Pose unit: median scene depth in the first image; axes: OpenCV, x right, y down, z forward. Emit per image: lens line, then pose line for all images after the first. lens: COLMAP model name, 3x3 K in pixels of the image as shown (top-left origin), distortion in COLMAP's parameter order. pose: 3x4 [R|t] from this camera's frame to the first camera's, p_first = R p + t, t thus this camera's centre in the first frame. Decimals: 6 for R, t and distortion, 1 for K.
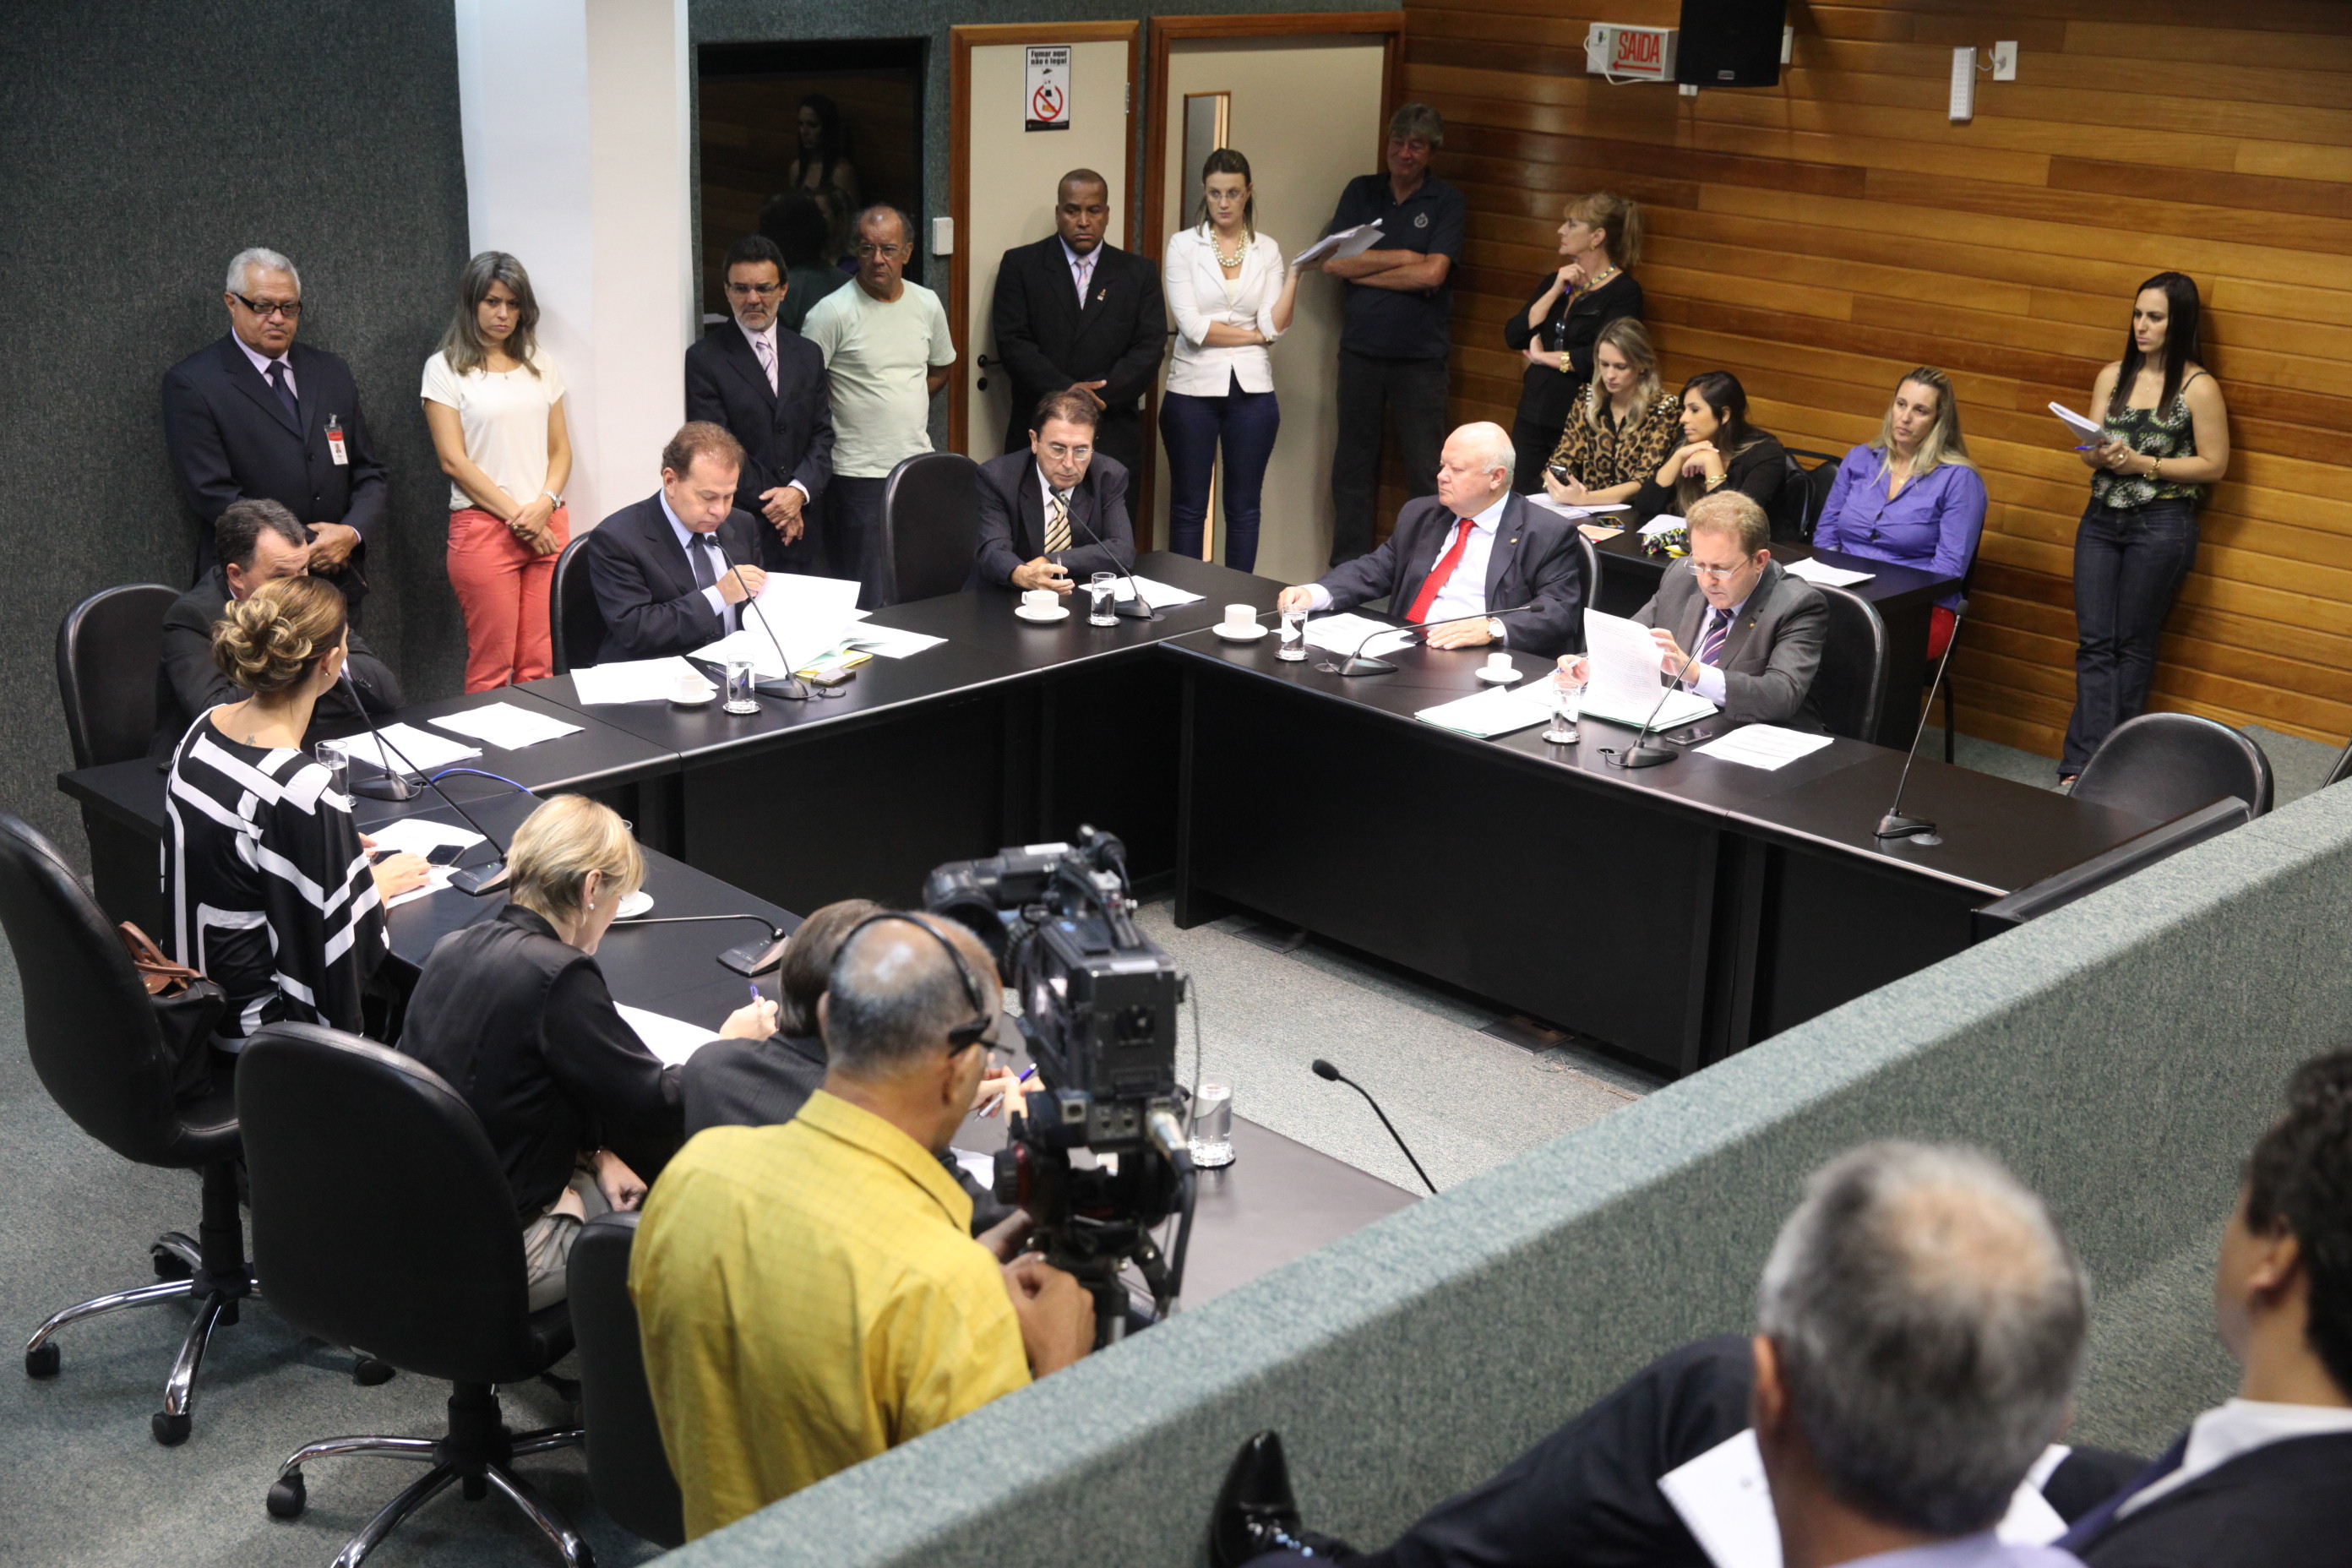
lens RADIAL K [[2885.2, 0, 1174.6], [0, 2885.2, 795.3], [0, 0, 1]] dist [0.063552, 0.000000]
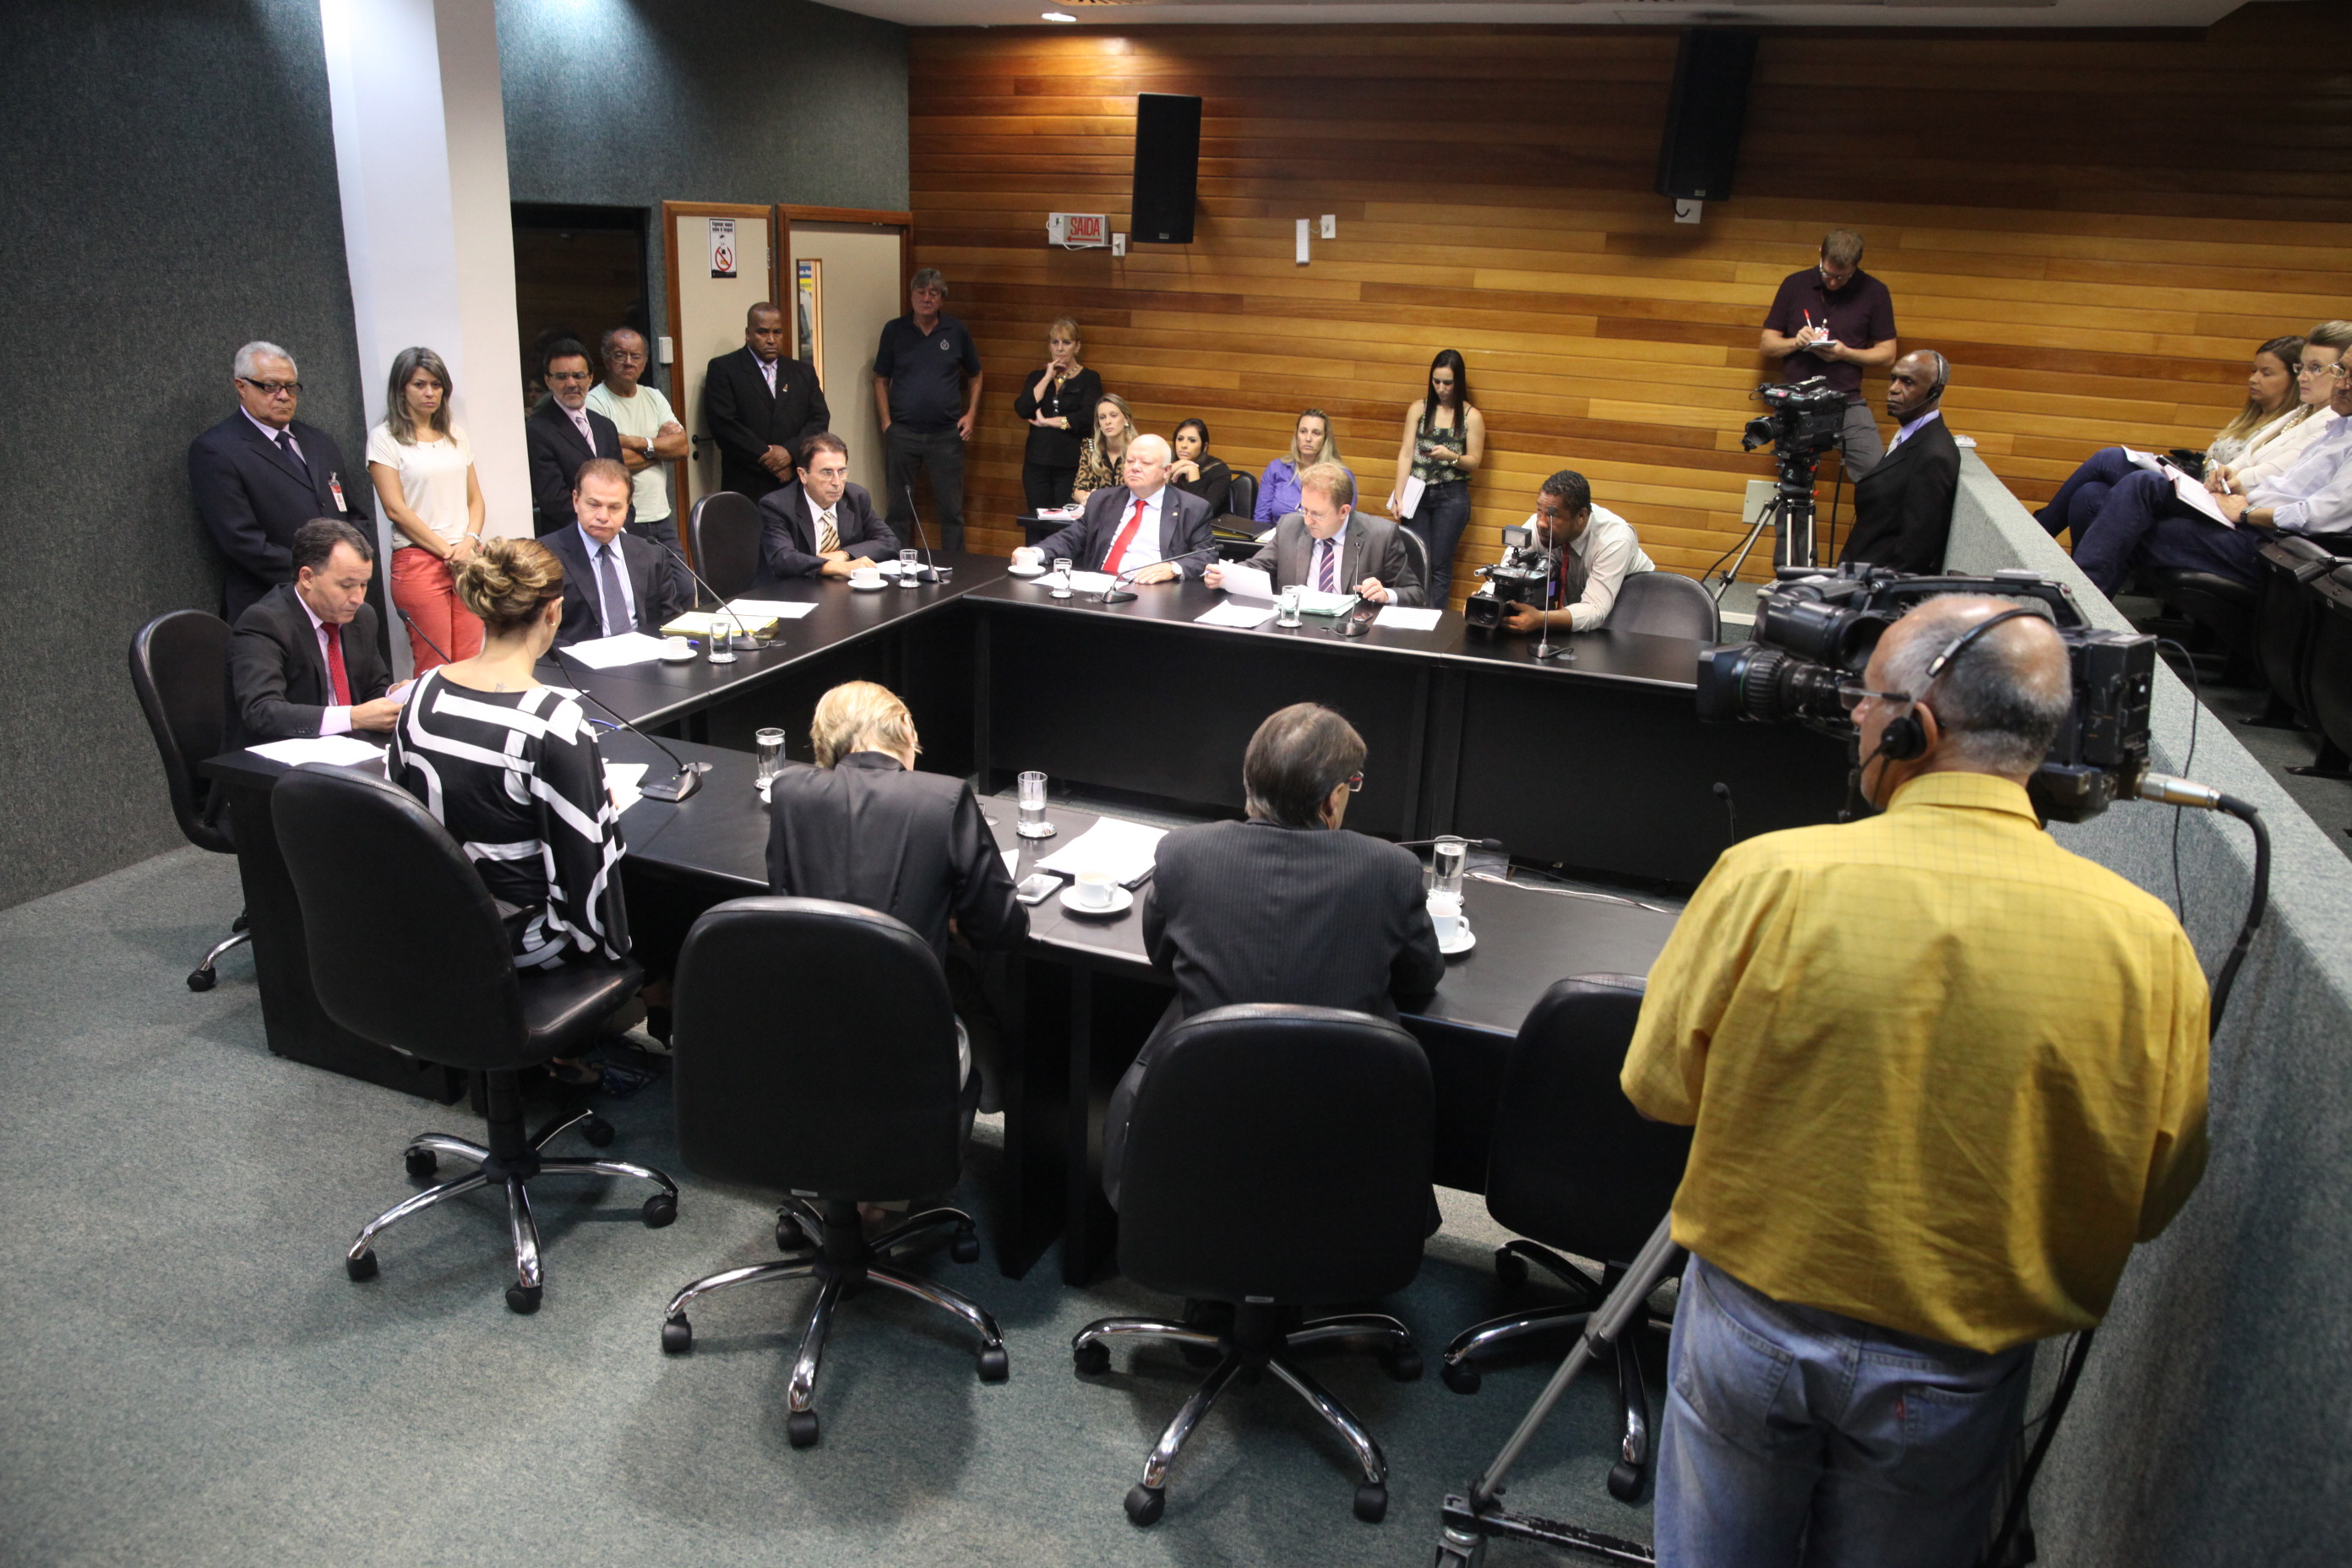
lens RADIAL K [[1642.1, 0, 1239.5], [0, 1642.1, 755.9], [0, 0, 1]] dist [-0.045461, 0.033222]
pose [[0.911048, -0.124539, 0.393041, -0.167819], [0.120514, 0.992094, 0.035009, 0.009769], [-0.394294, 0.015472, 0.918854, 0.164146]]
